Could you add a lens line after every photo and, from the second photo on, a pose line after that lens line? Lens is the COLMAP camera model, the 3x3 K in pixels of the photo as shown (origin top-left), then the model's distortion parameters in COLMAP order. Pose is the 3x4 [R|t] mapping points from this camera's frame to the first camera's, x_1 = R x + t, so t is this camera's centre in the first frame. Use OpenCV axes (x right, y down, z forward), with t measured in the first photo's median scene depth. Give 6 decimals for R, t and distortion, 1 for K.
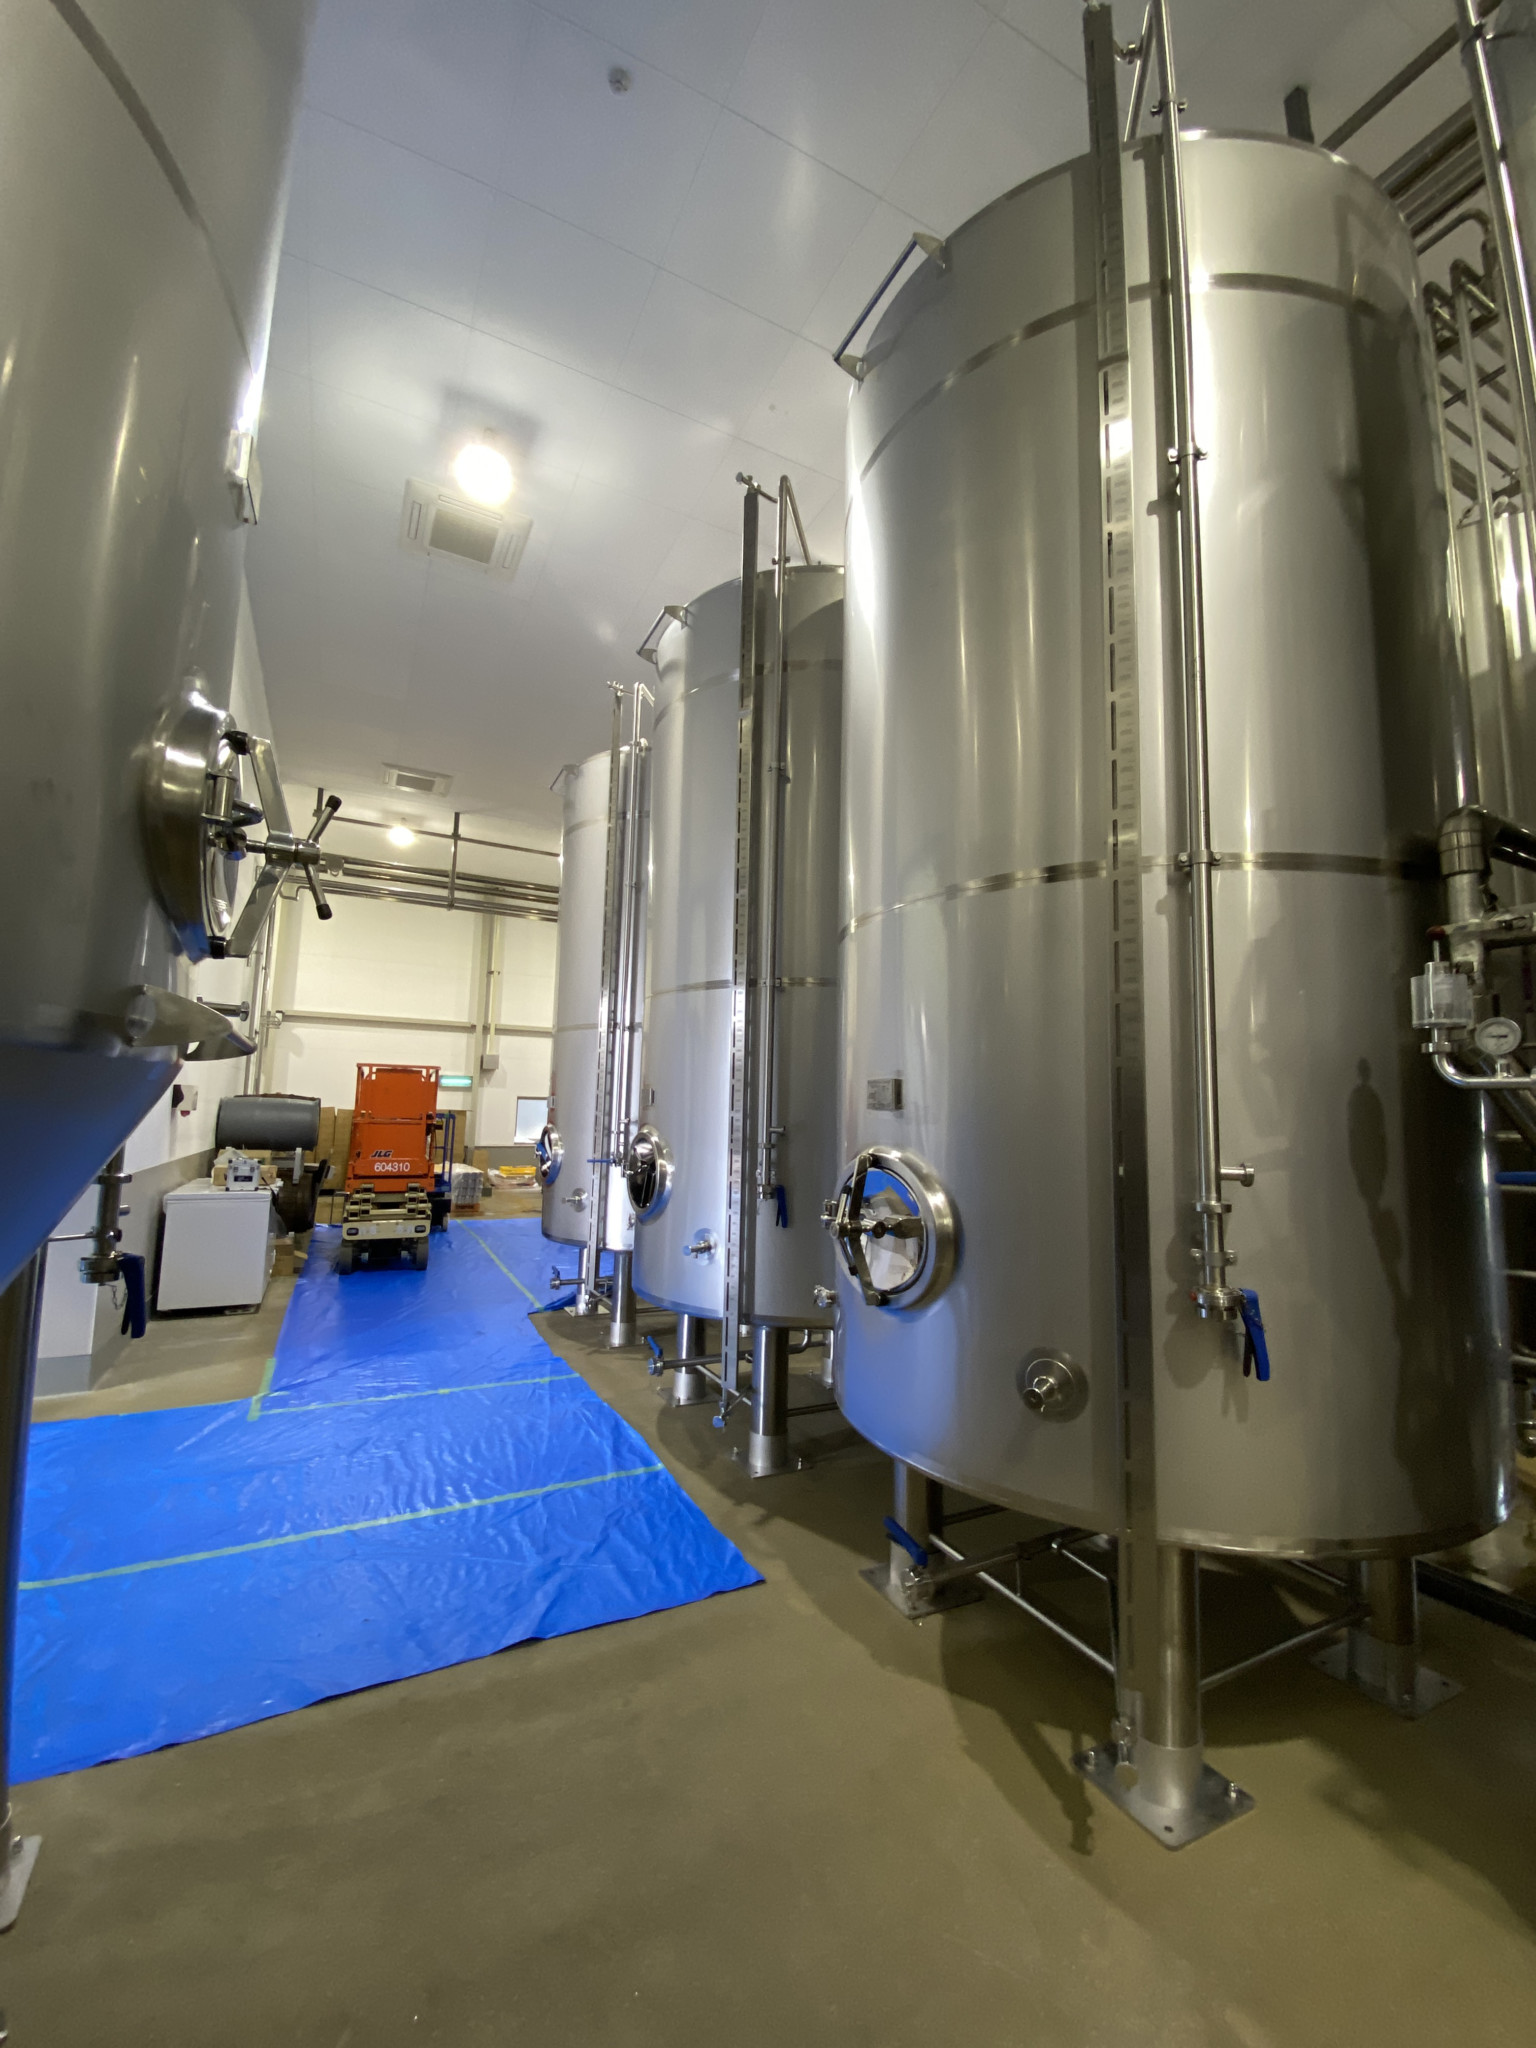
lens RADIAL K [[832.1, 0, 764.0], [0, 832.1, 1020.7], [0, 0, 1]] dist [0.002150, -0.003178]
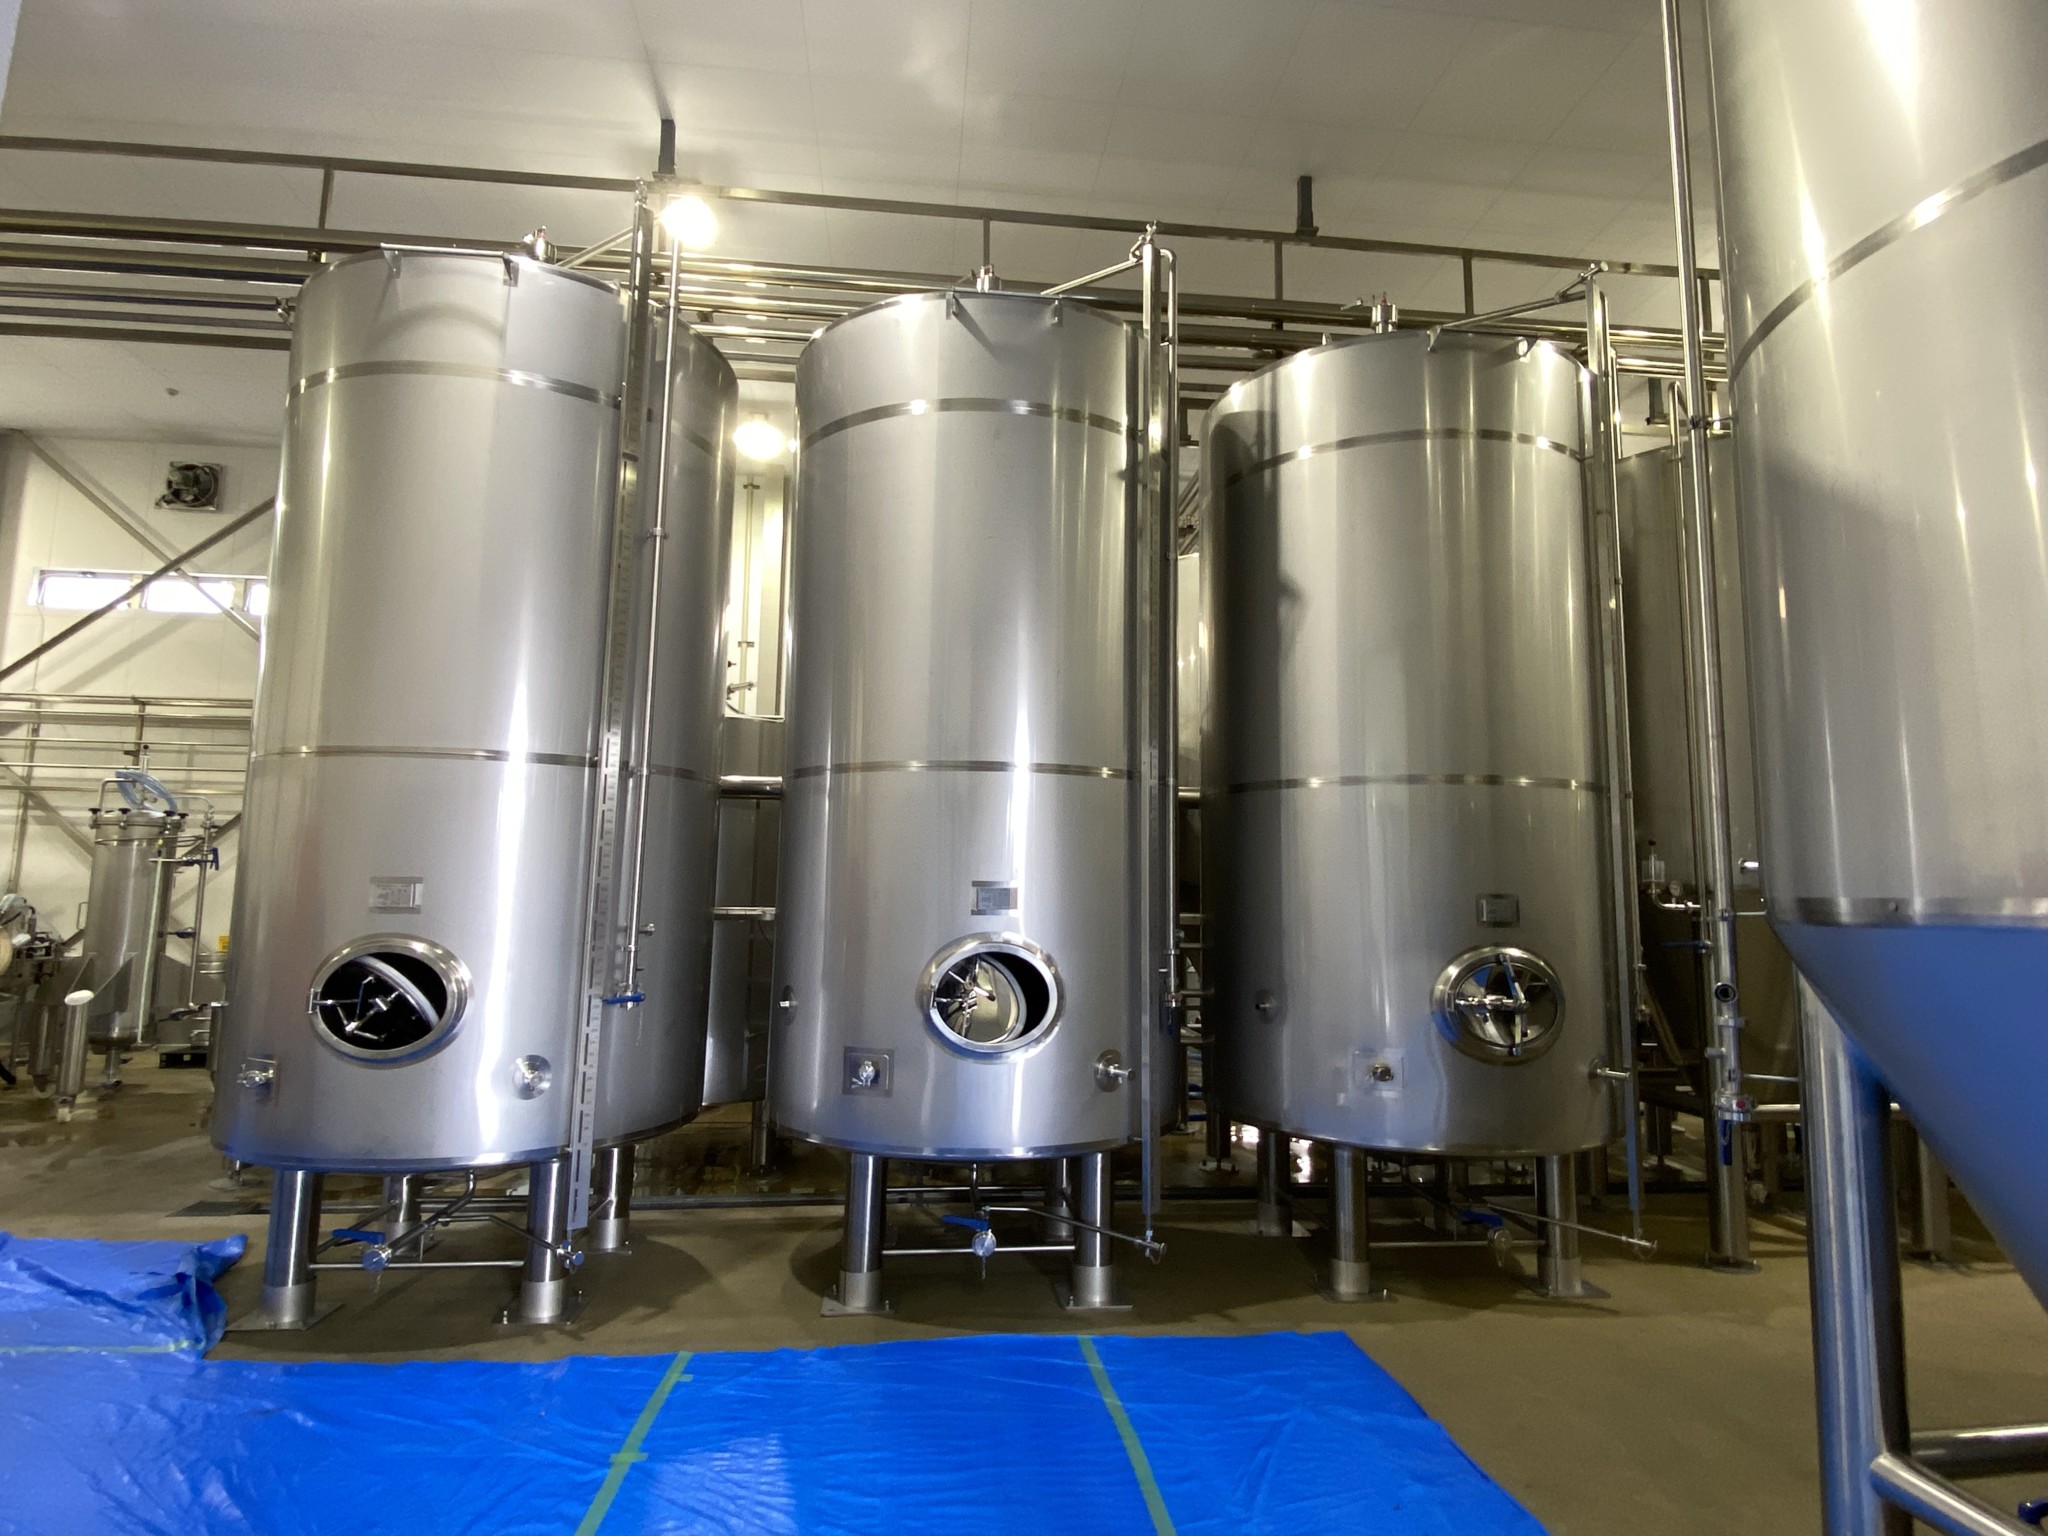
lens RADIAL K [[1056.5, 0, 1021.5], [0, 1056.5, 770.7], [0, 0, 1]] dist [0.003215, 0.000182]
pose [[0.396188, 0.089960, 0.913752, -0.977283], [-0.099419, 0.993541, -0.054709, 0.012484], [-0.912771, -0.069169, 0.402572, 0.532559]]
